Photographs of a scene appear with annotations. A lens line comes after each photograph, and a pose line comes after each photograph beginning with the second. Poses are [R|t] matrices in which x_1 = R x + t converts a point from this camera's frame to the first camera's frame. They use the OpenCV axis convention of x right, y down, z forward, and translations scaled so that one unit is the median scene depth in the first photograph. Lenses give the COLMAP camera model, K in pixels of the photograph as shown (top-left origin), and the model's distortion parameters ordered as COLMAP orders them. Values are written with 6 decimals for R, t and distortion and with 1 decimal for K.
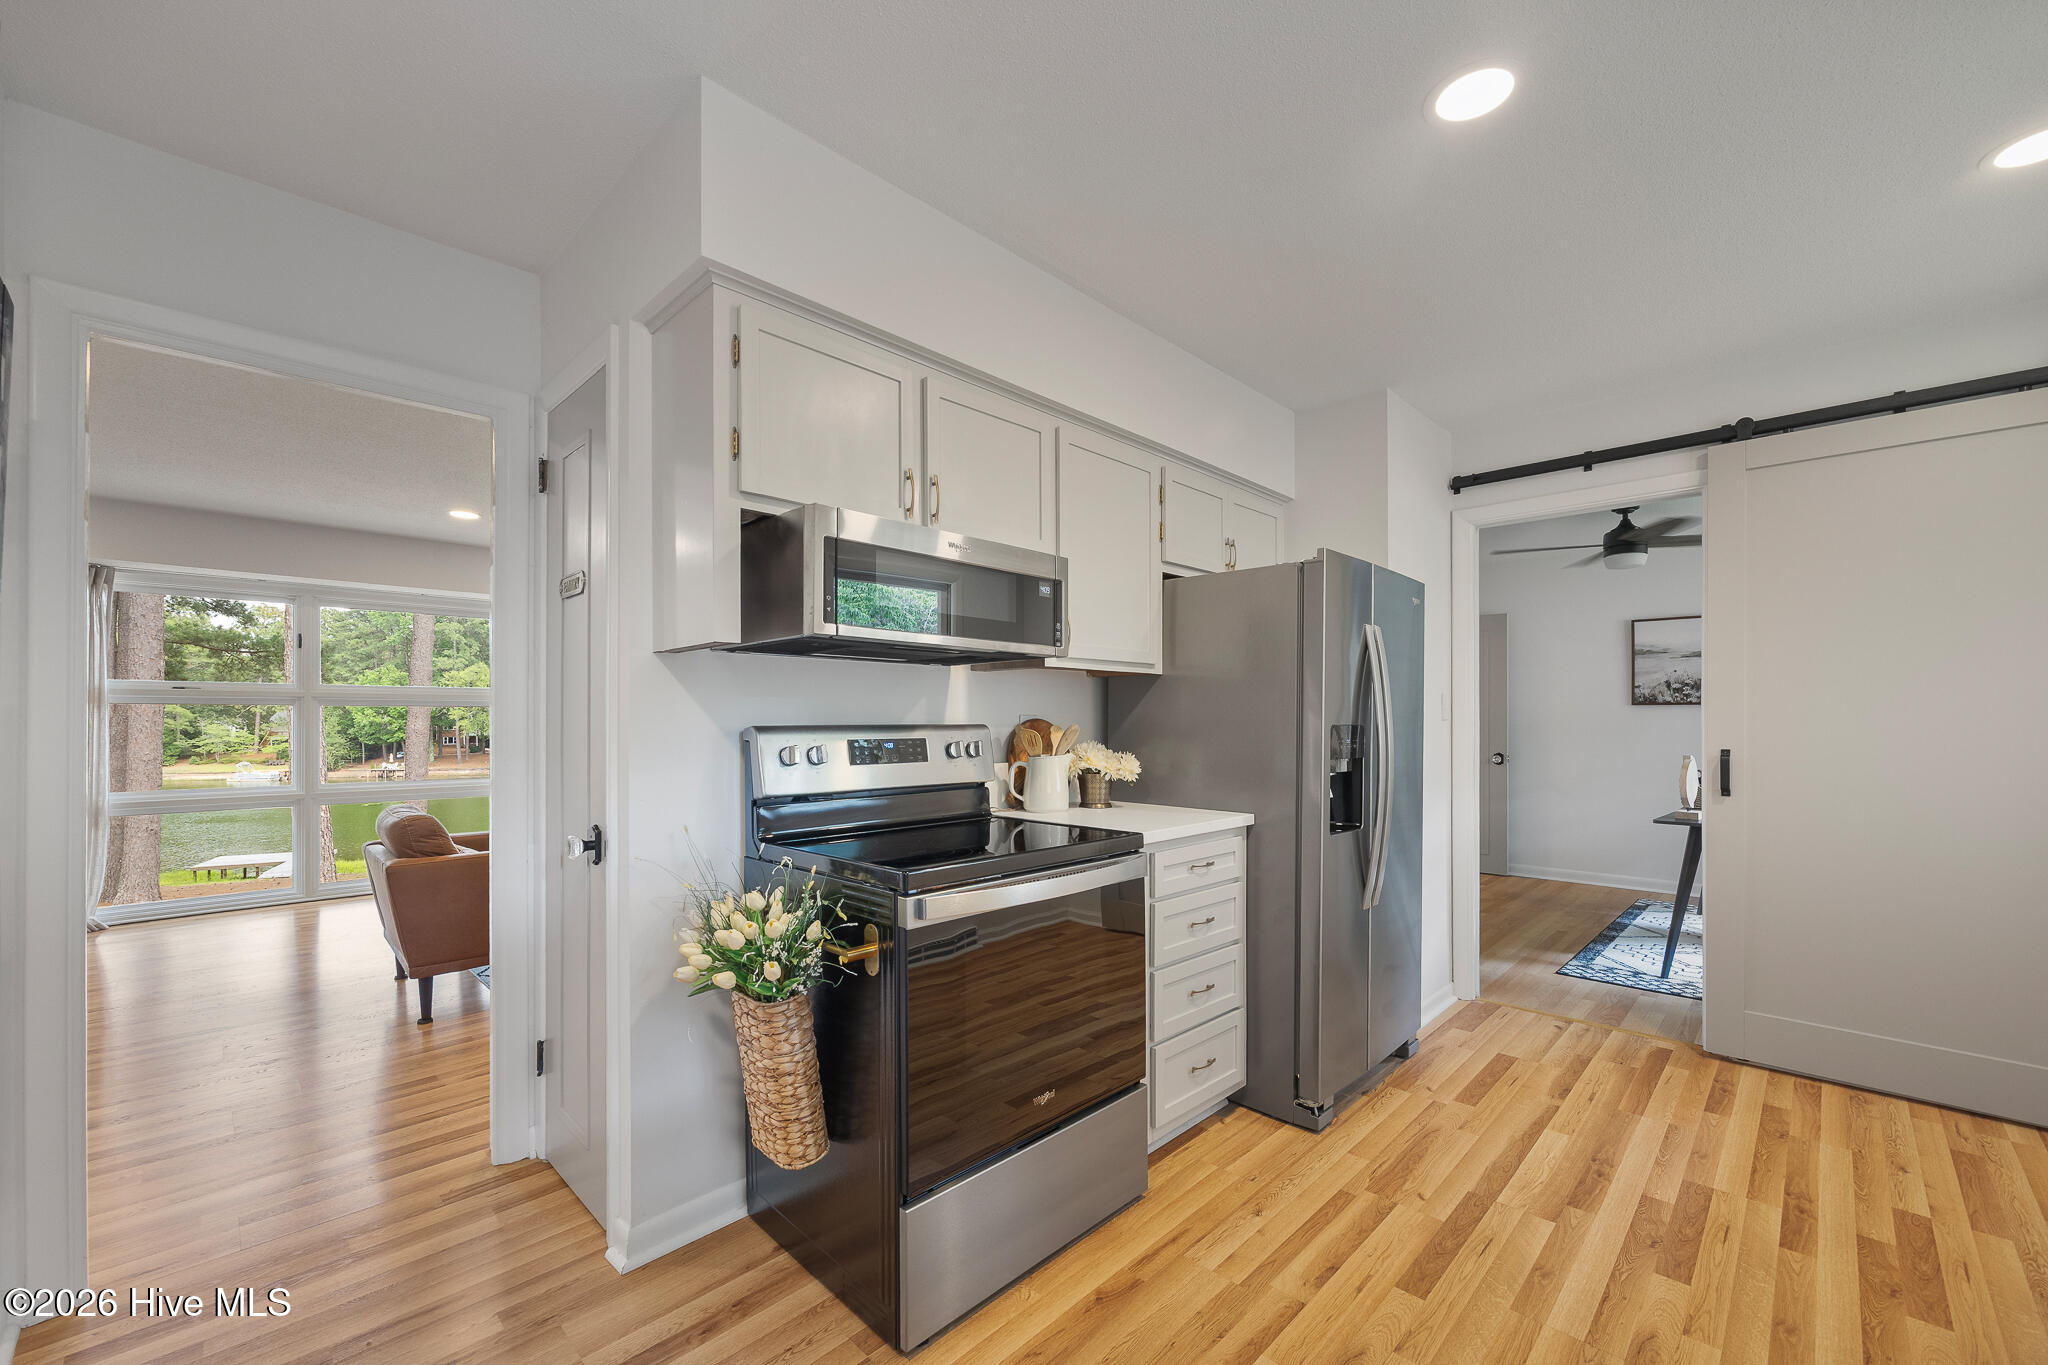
lens RADIAL K [[815.6, 0, 1007.5], [0, 815.6, 718.8], [0, 0, 1]] dist [-0.001275, -0.000031]
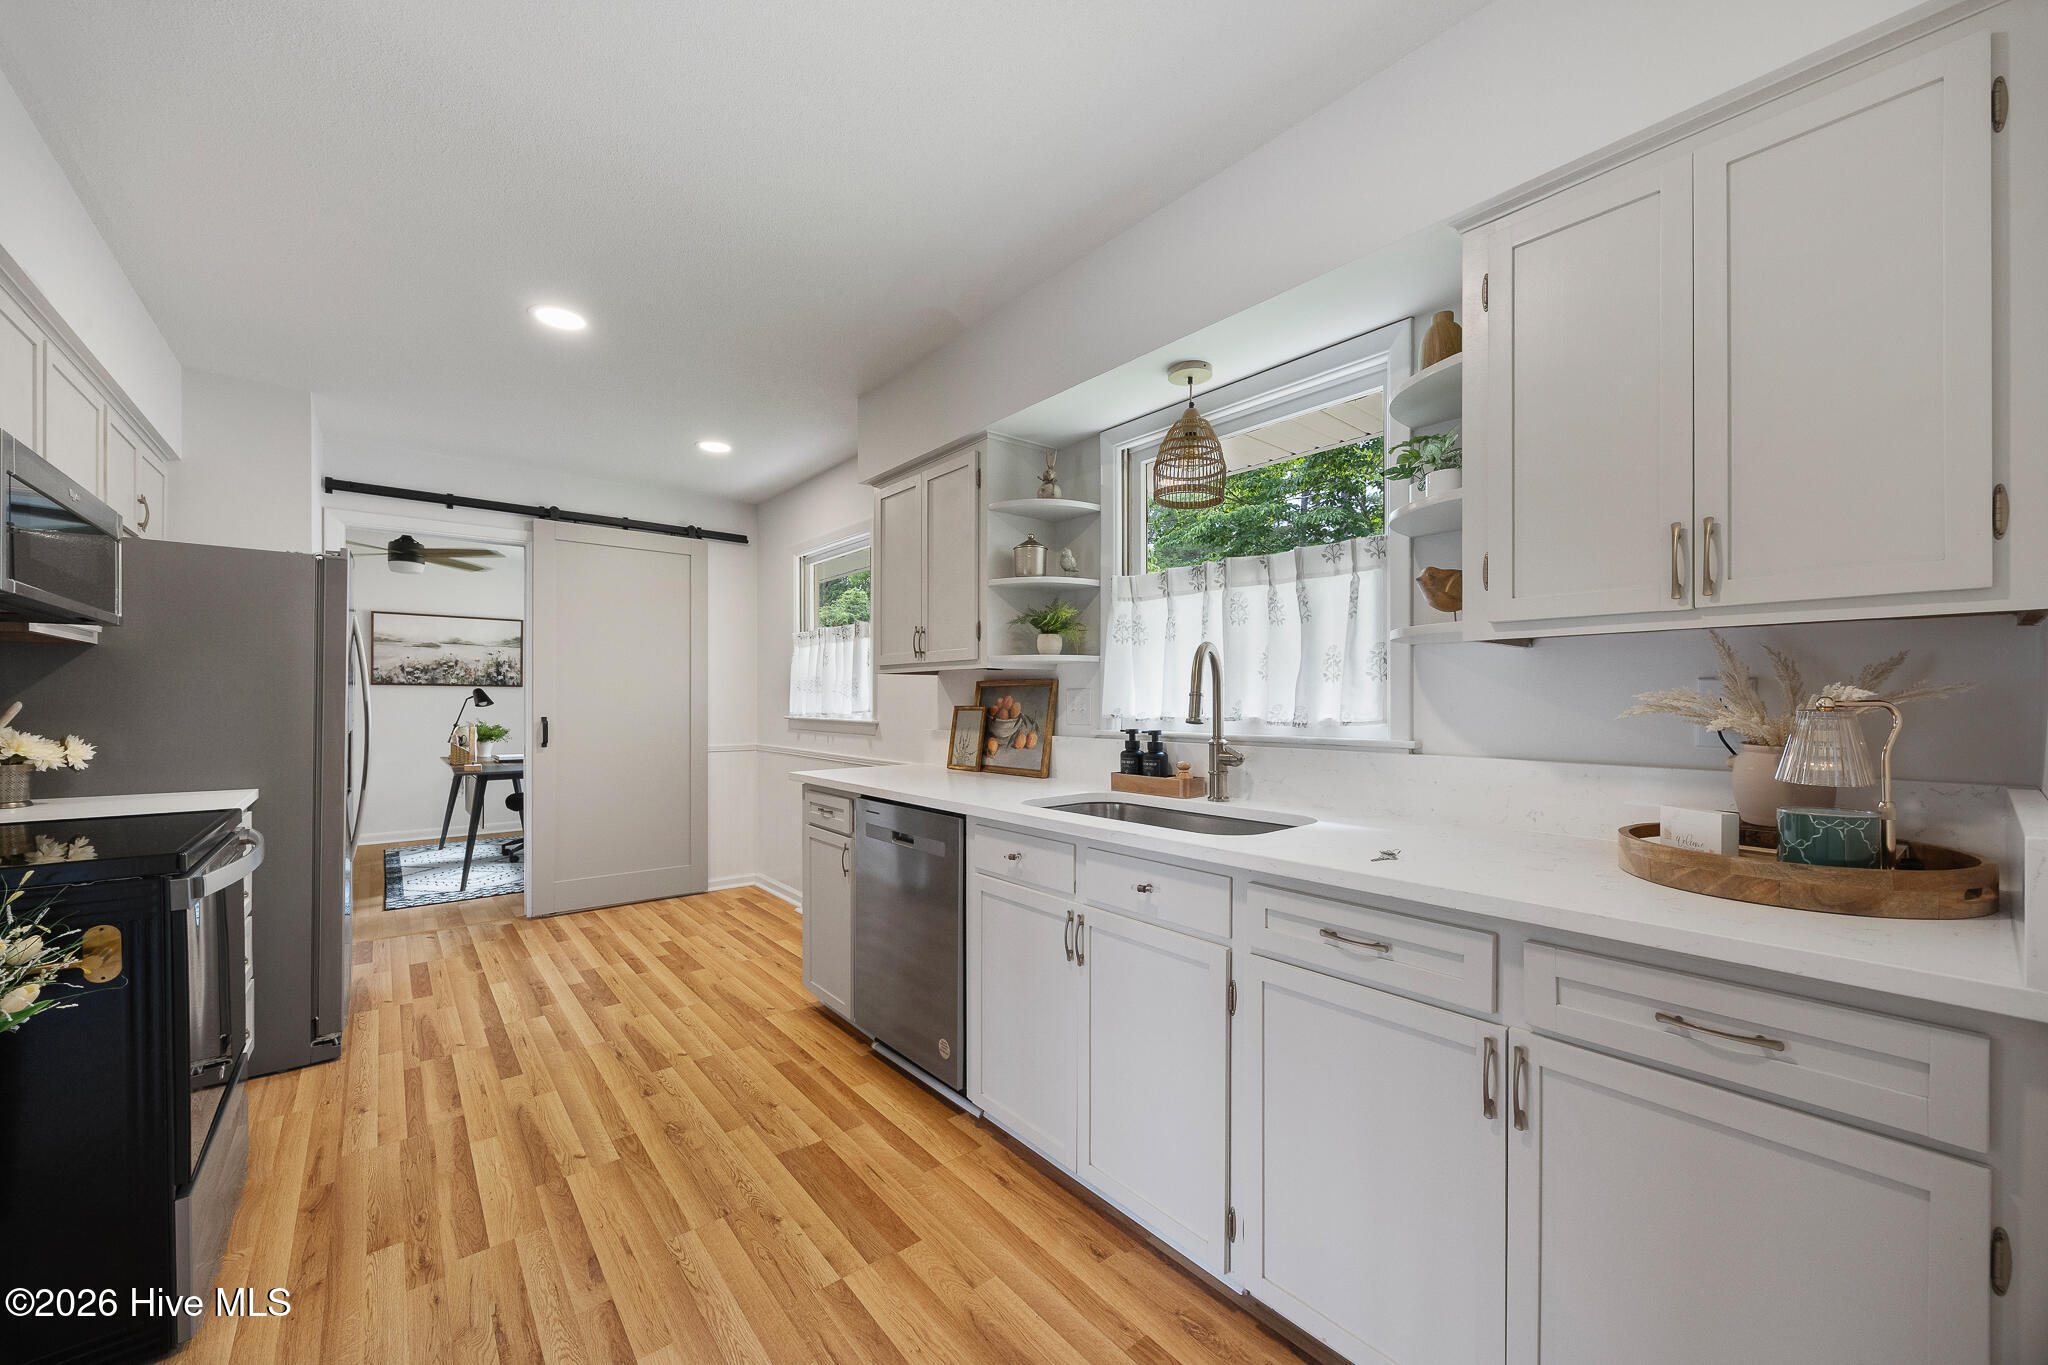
lens RADIAL K [[789.5, 0, 1020.0], [0, 789.5, 697.6], [0, 0, 1]] dist [-0.001335, -0.000178]
pose [[0.098672, 0.001673, 0.995119, -0.662539], [-0.003125, 0.999994, -0.001371, -0.000054], [-0.995115, -0.002975, 0.098677, -0.061711]]
